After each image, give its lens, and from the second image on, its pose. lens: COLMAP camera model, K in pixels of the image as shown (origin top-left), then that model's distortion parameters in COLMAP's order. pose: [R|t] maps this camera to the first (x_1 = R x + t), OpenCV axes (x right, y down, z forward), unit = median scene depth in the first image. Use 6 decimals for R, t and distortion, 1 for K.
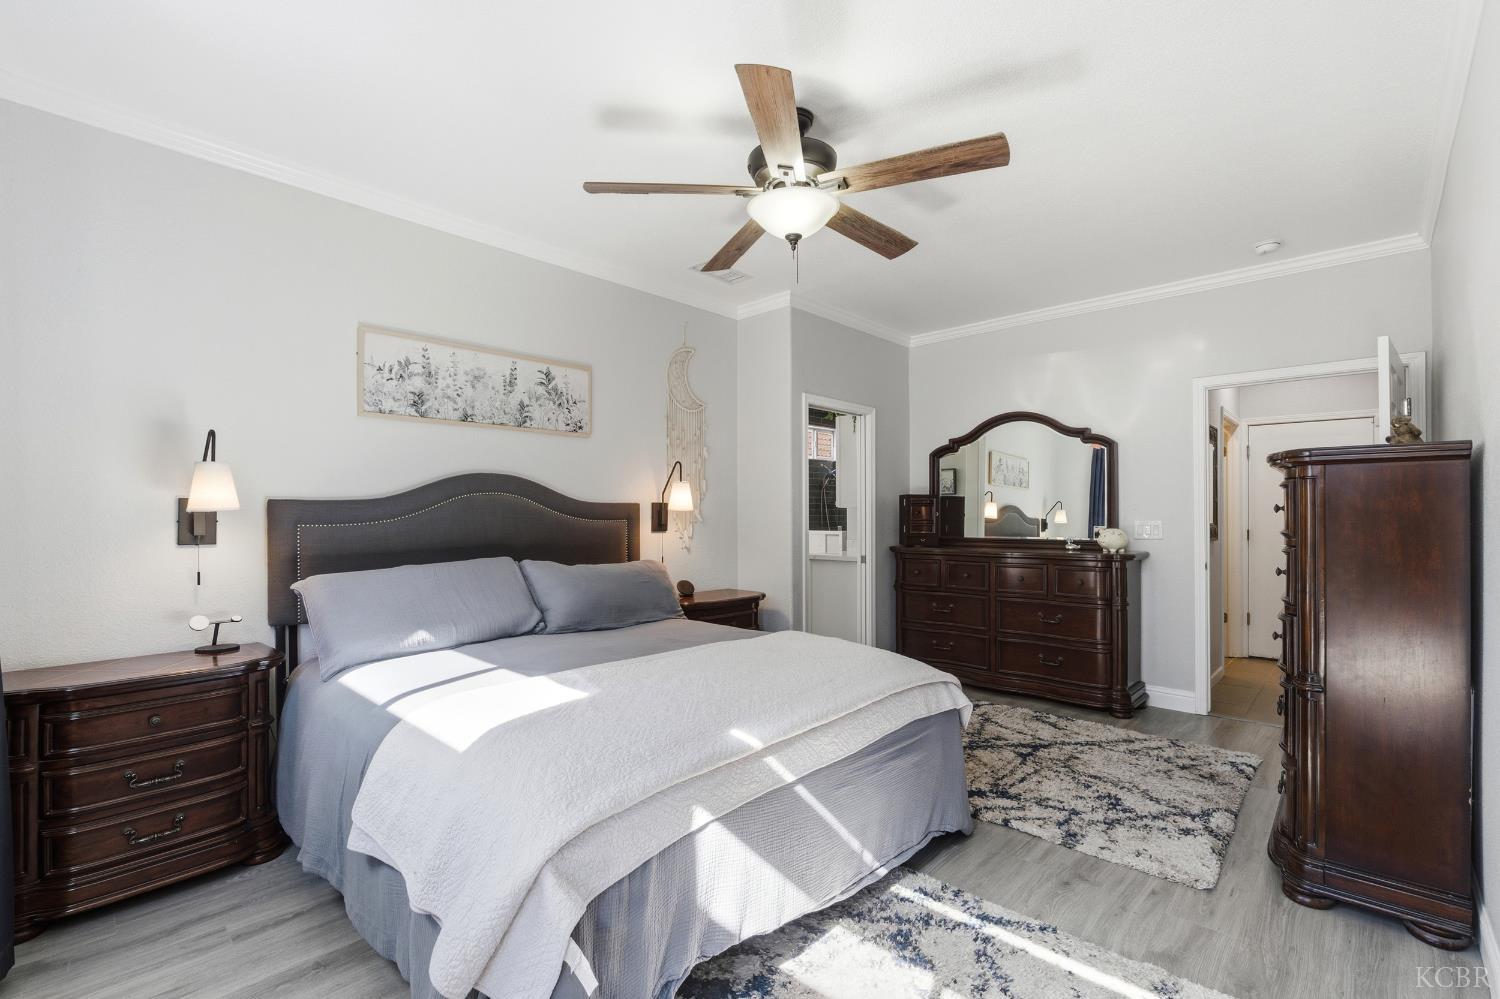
lens RADIAL K [[662.8, 0, 753.5], [0, 662.8, 510.0], [0, 0, 1]] dist [-0.004137, 0.000676]
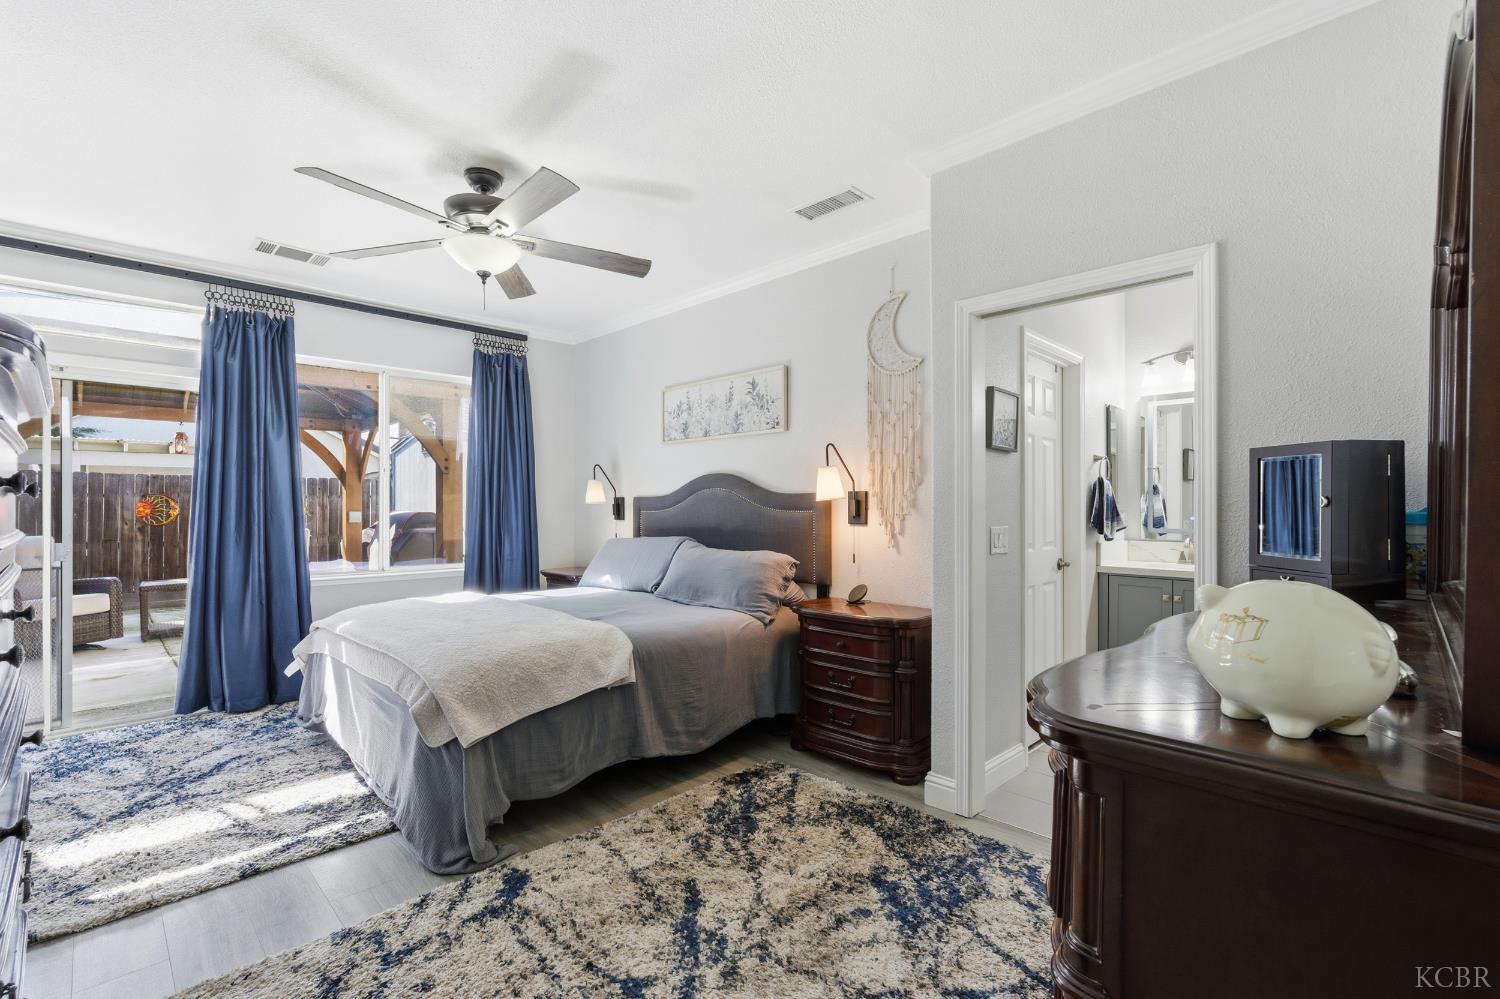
lens RADIAL K [[662.8, 0, 753.7], [0, 662.8, 507.5], [0, 0, 1]] dist [-0.004137, 0.000676]
pose [[-0.029643, 0.002532, -0.999557, 0.970148], [0.005247, 0.999983, 0.002377, 0.010323], [0.999547, -0.005174, -0.029656, 1.189953]]
